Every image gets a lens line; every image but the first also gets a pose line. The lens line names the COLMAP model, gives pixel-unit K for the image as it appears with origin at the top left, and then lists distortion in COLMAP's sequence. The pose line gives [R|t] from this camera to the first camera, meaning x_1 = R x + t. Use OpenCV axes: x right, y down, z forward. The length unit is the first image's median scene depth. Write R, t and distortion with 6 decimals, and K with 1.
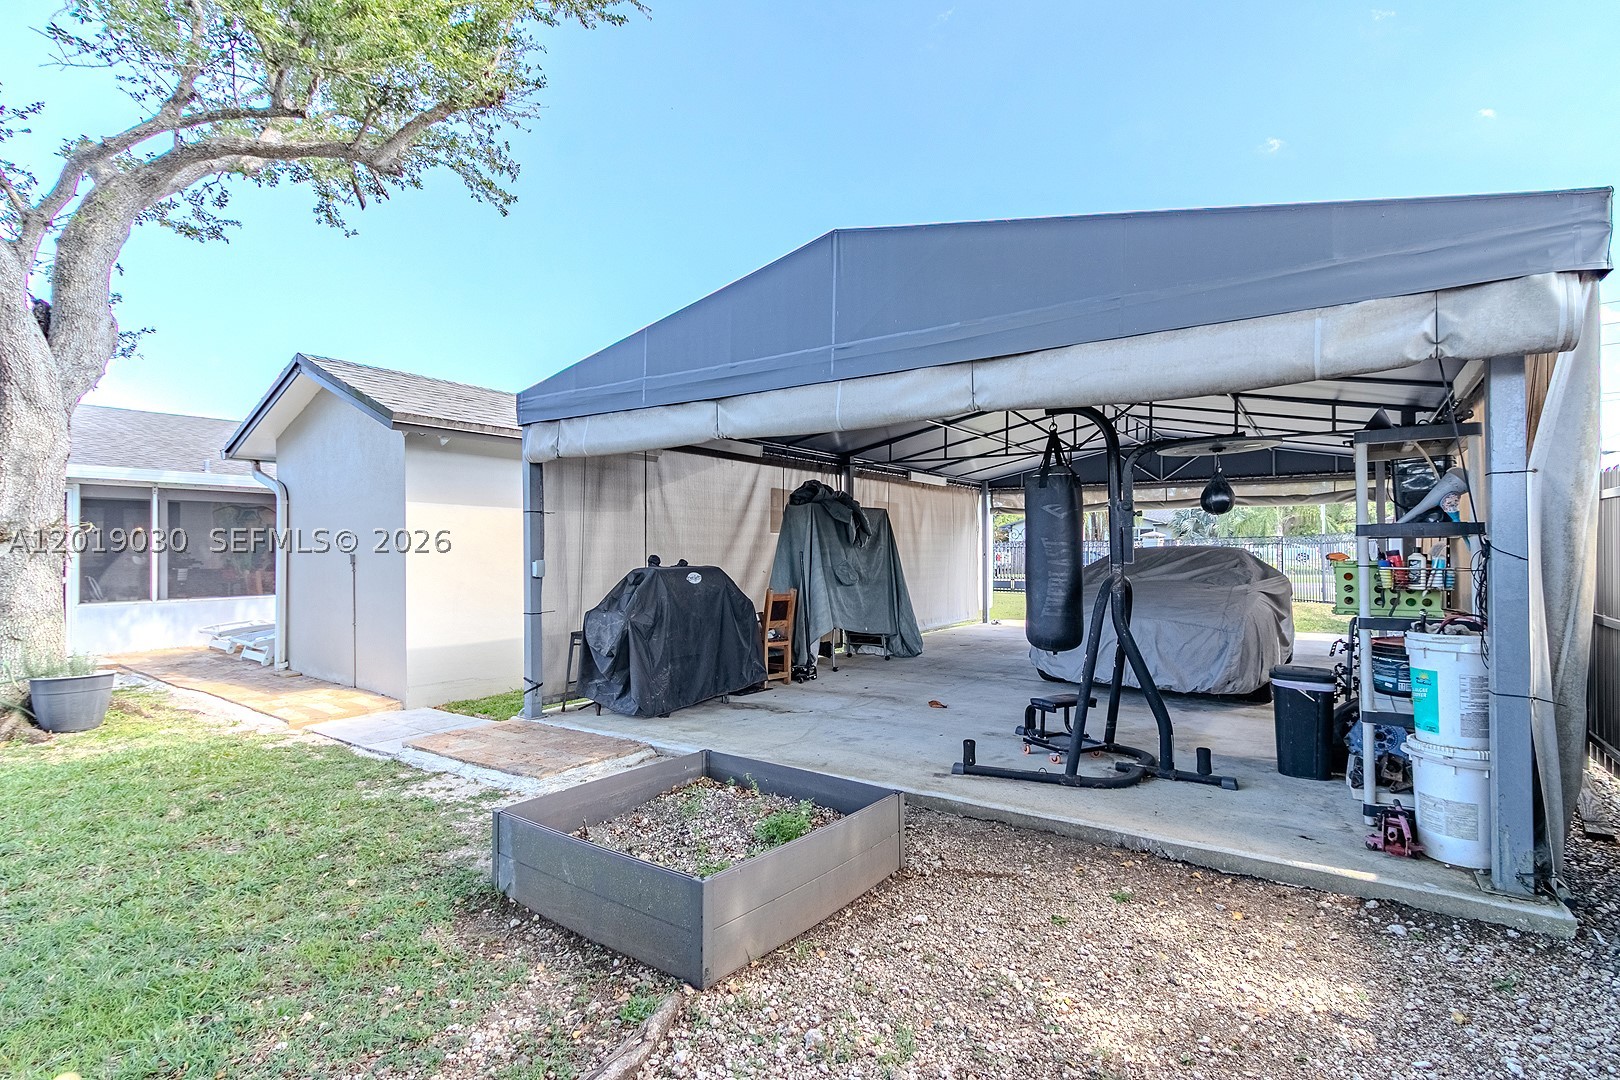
lens RADIAL K [[743.8, 0, 809.9], [0, 743.8, 538.8], [0, 0, 1]] dist [0.002861, 0.000013]
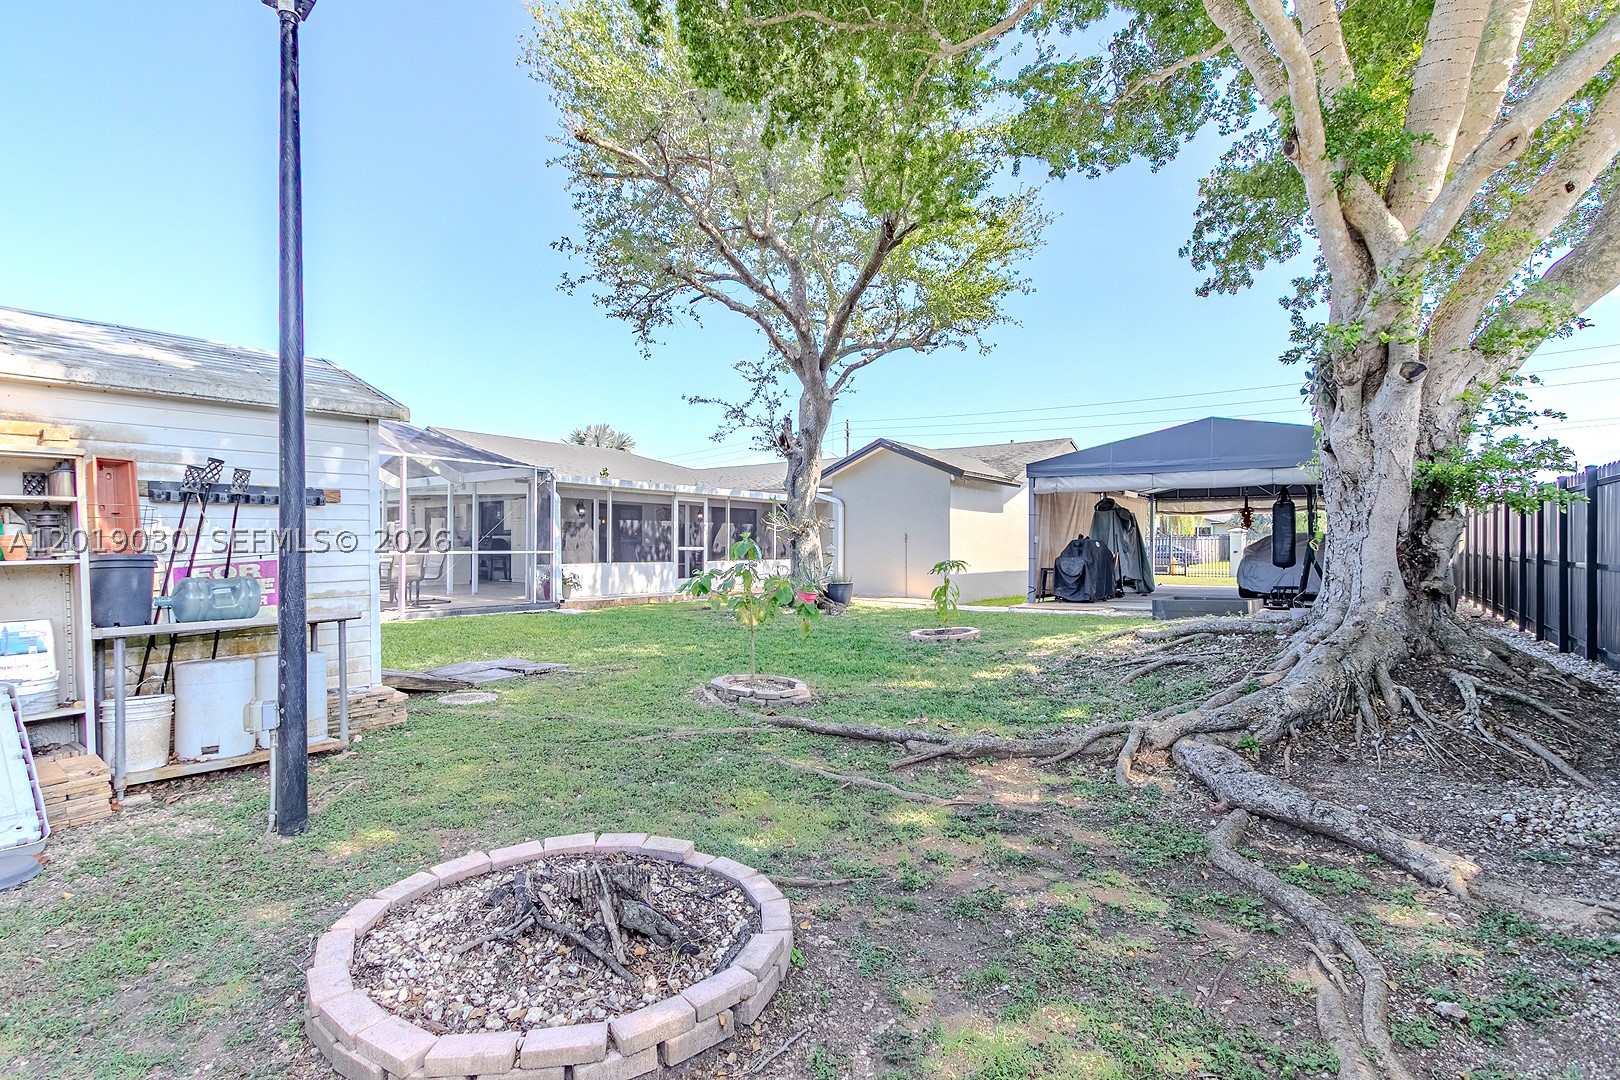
lens RADIAL K [[743.8, 0, 811.8], [0, 743.8, 542.5], [0, 0, 1]] dist [0.002861, 0.000013]
pose [[0.999949, 0.002242, 0.009877, -1.069690], [-0.002271, 0.999993, 0.002894, 0.041536], [-0.009870, -0.002916, 0.999947, -1.281352]]
